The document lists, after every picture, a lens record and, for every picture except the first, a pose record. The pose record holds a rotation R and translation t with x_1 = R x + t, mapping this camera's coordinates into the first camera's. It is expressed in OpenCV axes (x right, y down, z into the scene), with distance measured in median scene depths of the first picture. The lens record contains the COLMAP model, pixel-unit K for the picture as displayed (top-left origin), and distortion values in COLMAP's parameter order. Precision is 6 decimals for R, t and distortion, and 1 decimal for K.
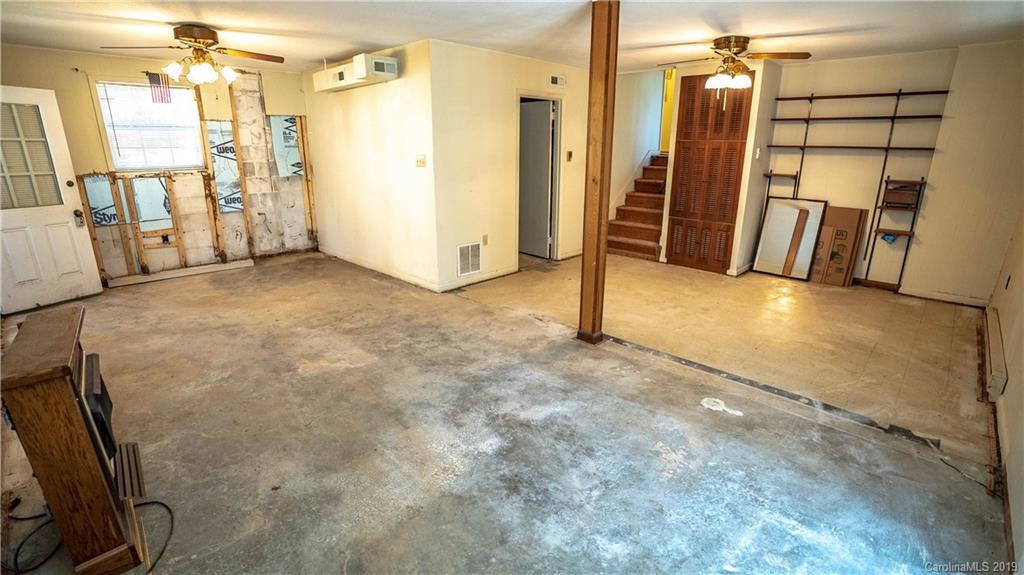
lens RADIAL K [[475.9, 0, 511.9], [0, 475.9, 289.3], [0, 0, 1]] dist [-0.065692, 0.024403]
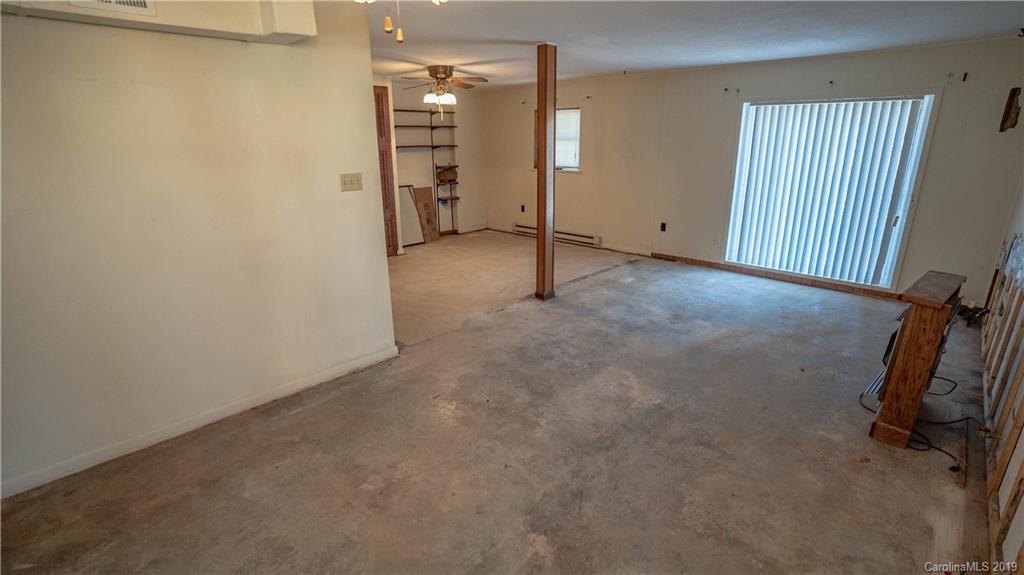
lens RADIAL K [[475.9, 0, 508.9], [0, 475.9, 293.0], [0, 0, 1]] dist [-0.065692, 0.024403]
pose [[-0.005549, -0.308582, 0.951182, -1.091843], [0.297899, 0.907498, 0.296148, -0.327561], [-0.954581, 0.285000, 0.086891, 0.985468]]
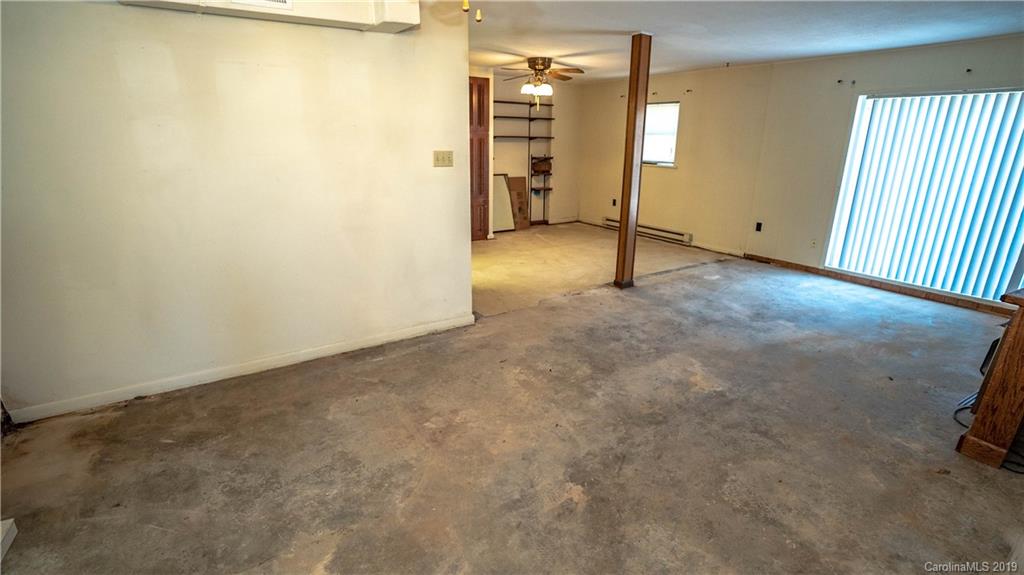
lens RADIAL K [[475.9, 0, 509.1], [0, 475.9, 293.0], [0, 0, 1]] dist [-0.065692, 0.024403]
pose [[0.203400, -0.302815, 0.931092, -1.146967], [0.274420, 0.930486, 0.242670, -0.287806], [-0.939852, 0.206151, 0.272360, 0.951273]]
